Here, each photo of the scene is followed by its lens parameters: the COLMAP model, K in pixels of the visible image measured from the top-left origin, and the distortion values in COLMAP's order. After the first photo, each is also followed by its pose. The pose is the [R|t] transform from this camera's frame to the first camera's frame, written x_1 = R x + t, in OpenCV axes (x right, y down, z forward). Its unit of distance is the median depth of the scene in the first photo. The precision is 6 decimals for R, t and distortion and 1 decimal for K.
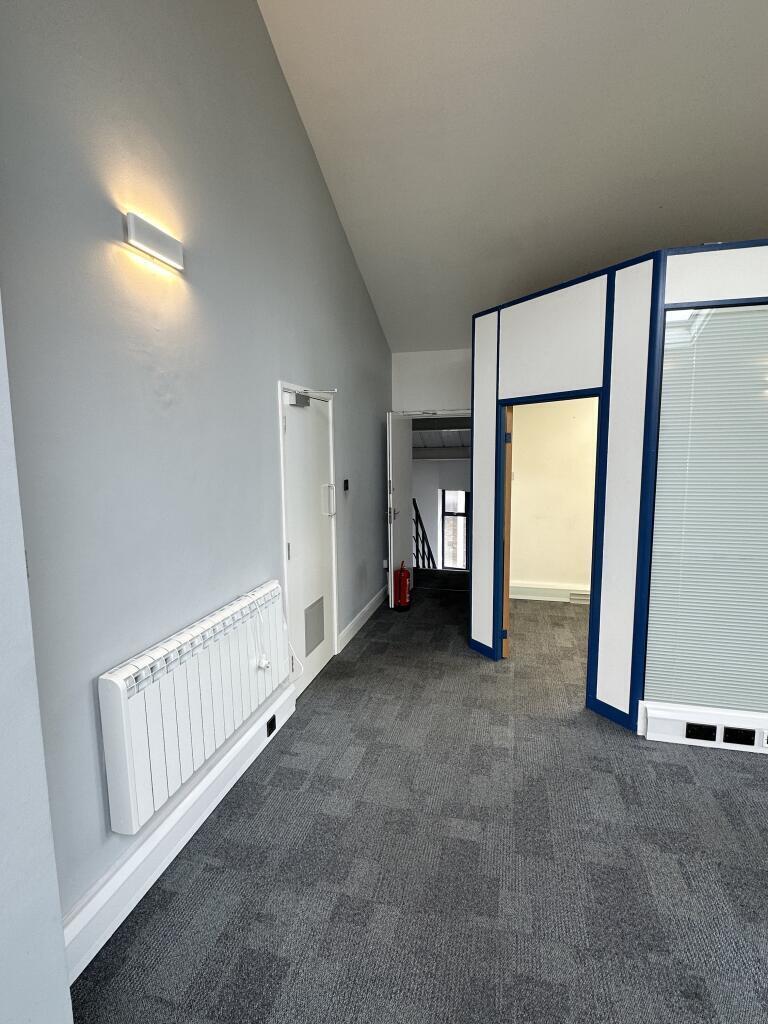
lens RADIAL K [[500.7, 0, 384.0], [0, 500.7, 512.0], [0, 0, 1]] dist [-0.000771, 0.000673]
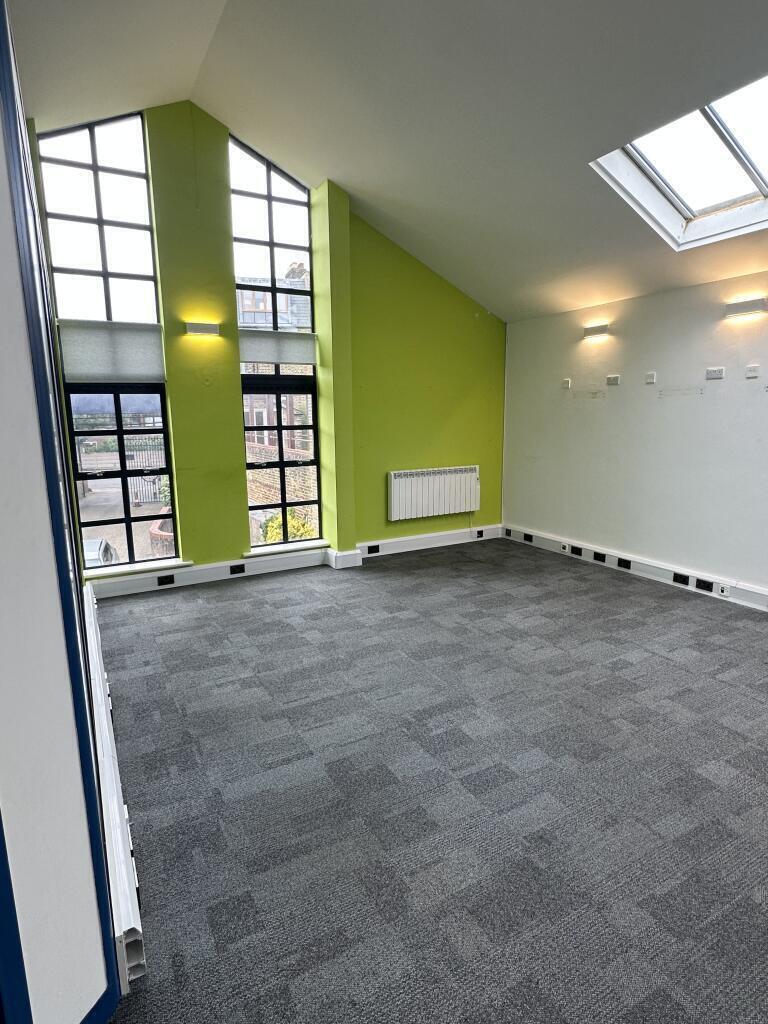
lens RADIAL K [[554.1, 0, 384.0], [0, 554.1, 512.0], [0, 0, 1]] dist [-0.001287, -0.000686]
pose [[-0.687393, -0.108562, 0.718127, -0.016417], [0.114434, 0.960226, 0.254698, -0.132877], [-0.717214, 0.257255, -0.647629, 1.060137]]
